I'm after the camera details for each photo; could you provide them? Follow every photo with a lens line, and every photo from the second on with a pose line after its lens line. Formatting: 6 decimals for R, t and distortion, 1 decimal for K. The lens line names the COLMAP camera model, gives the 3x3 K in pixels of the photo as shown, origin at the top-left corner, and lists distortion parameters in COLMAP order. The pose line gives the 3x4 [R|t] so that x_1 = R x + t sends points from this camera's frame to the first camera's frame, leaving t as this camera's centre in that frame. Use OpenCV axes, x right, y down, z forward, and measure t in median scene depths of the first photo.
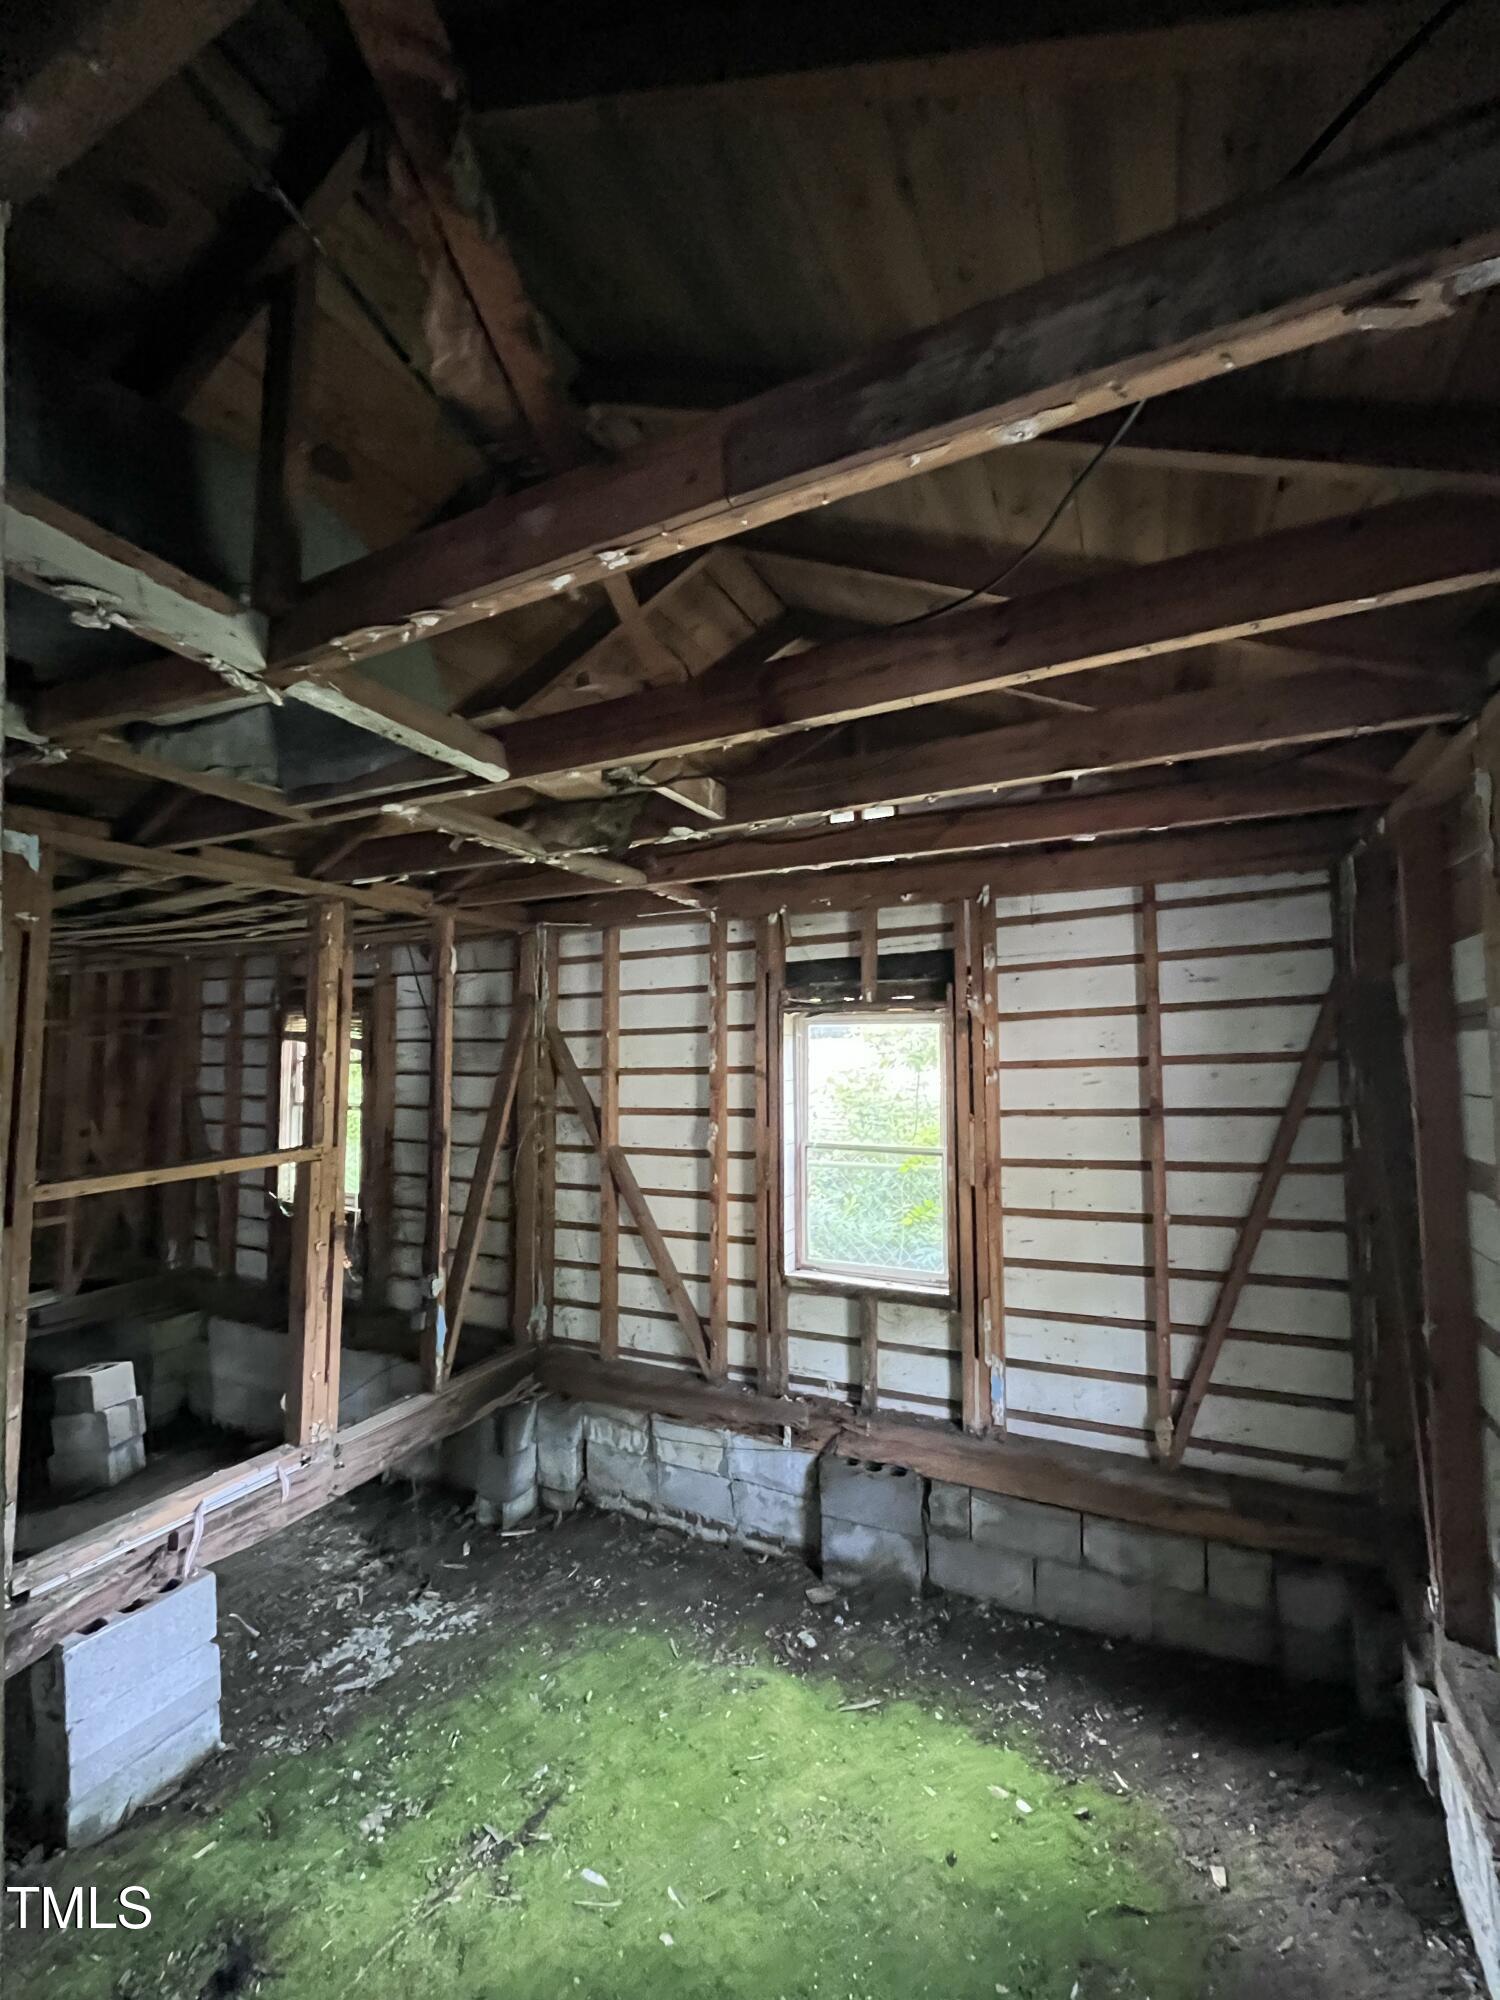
lens RADIAL K [[815.5, 0, 748.8], [0, 815.5, 1003.5], [0, 0, 1]] dist [-0.003968, 0.000213]
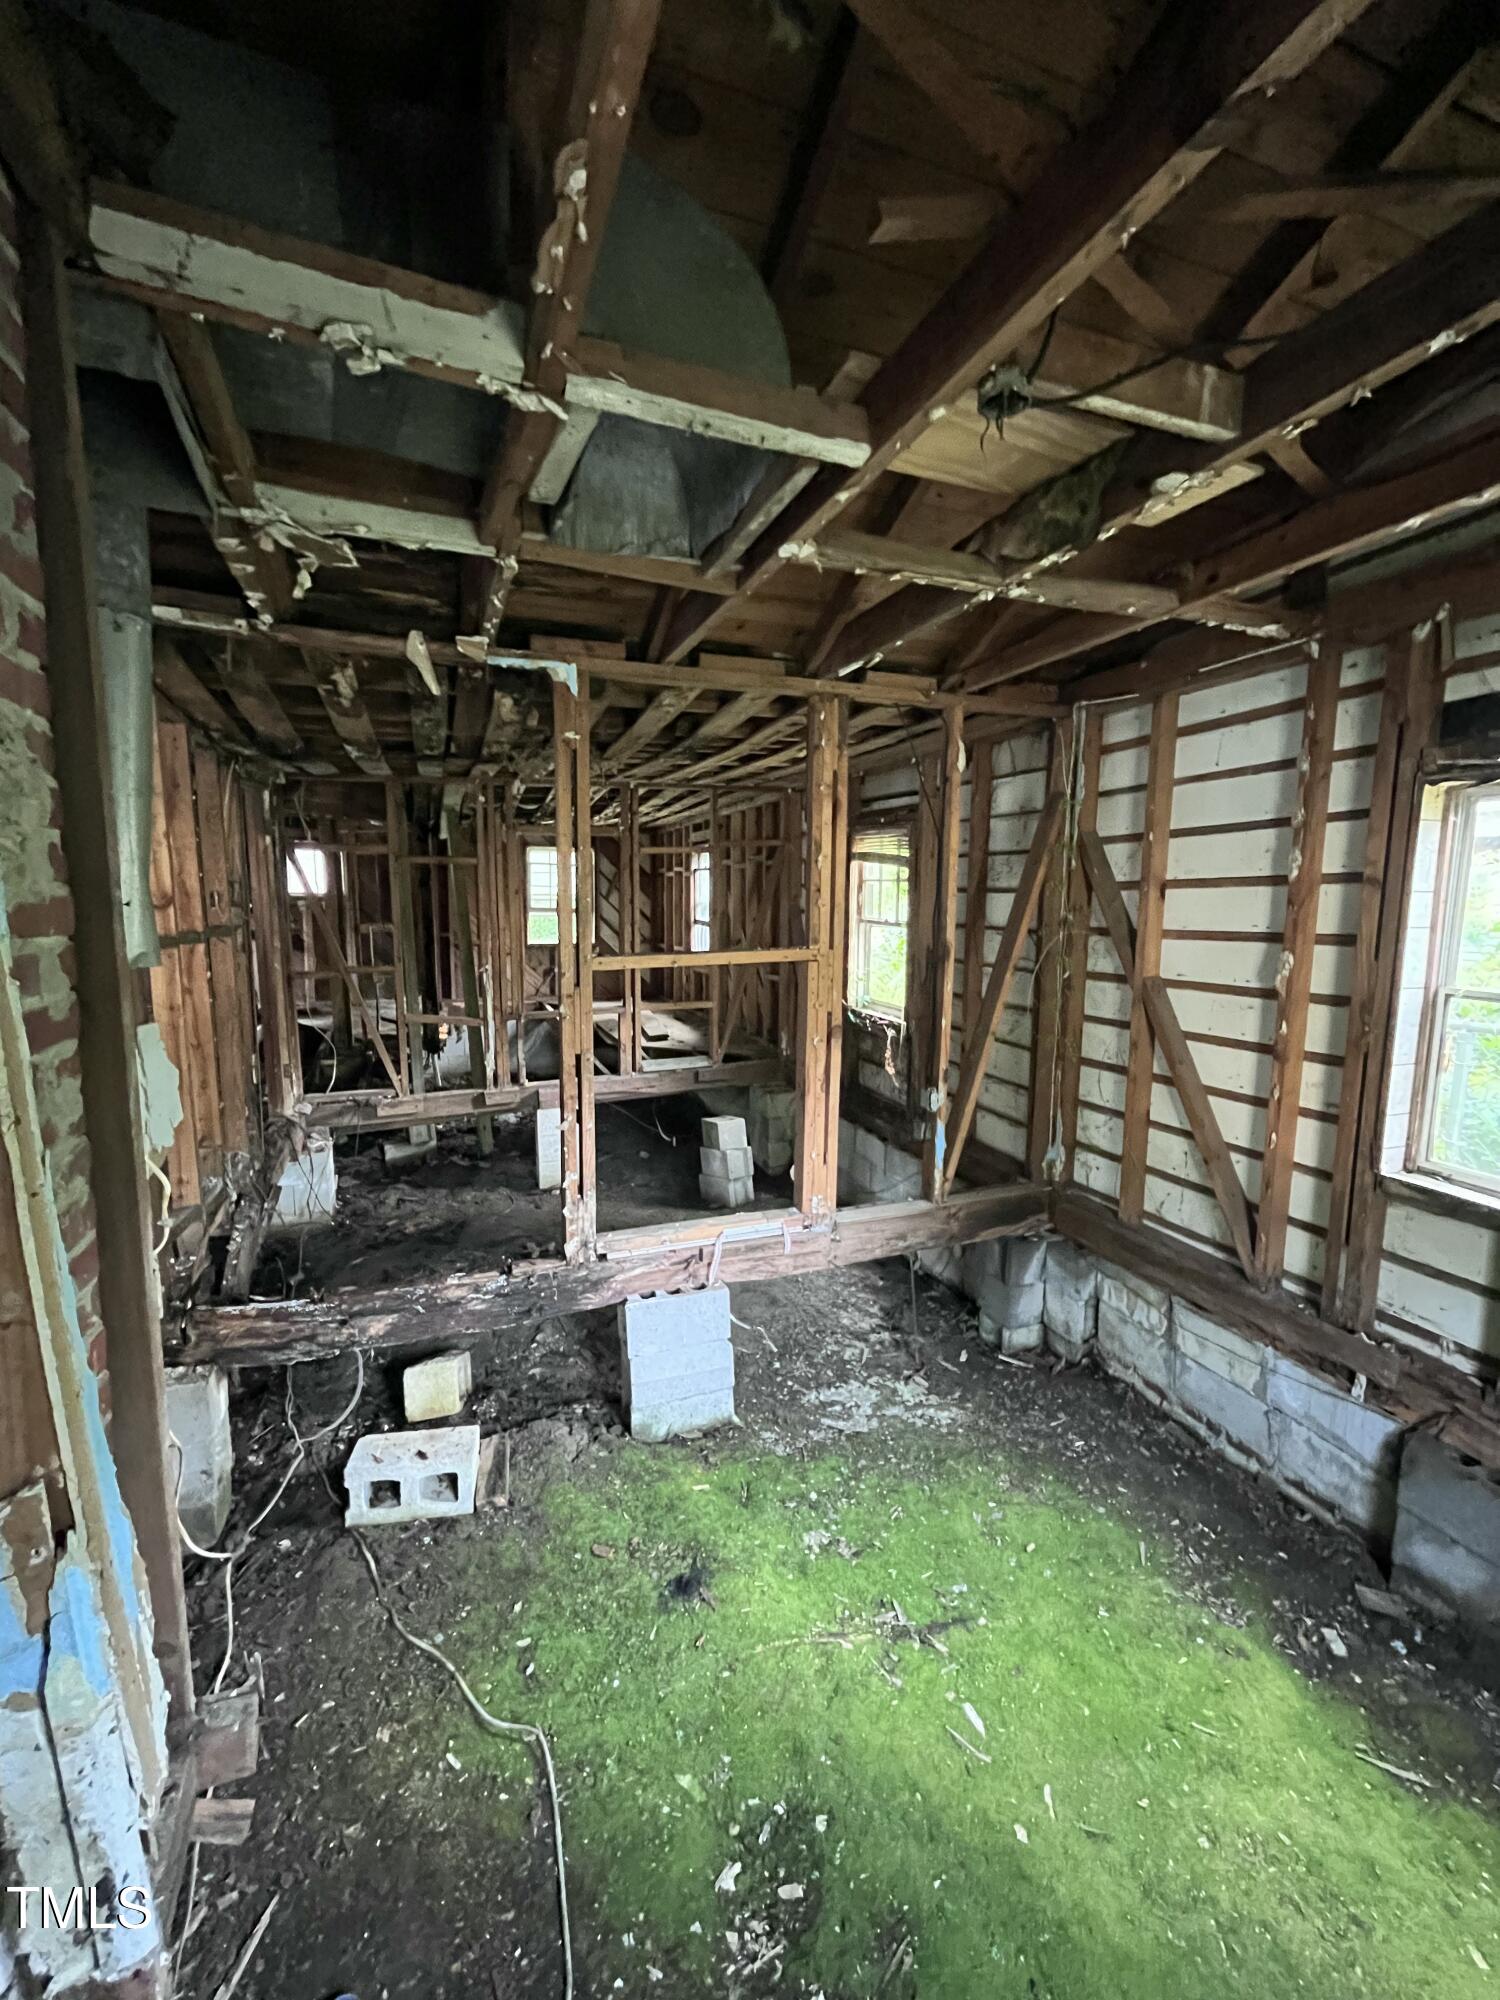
lens RADIAL K [[815.5, 0, 748.2], [0, 815.5, 1002.3], [0, 0, 1]] dist [-0.003968, 0.000213]
pose [[0.729943, 0.097569, -0.676508, 0.108324], [0.031778, 0.983845, 0.176182, 0.052427], [0.682769, -0.150101, 0.715050, 0.167017]]
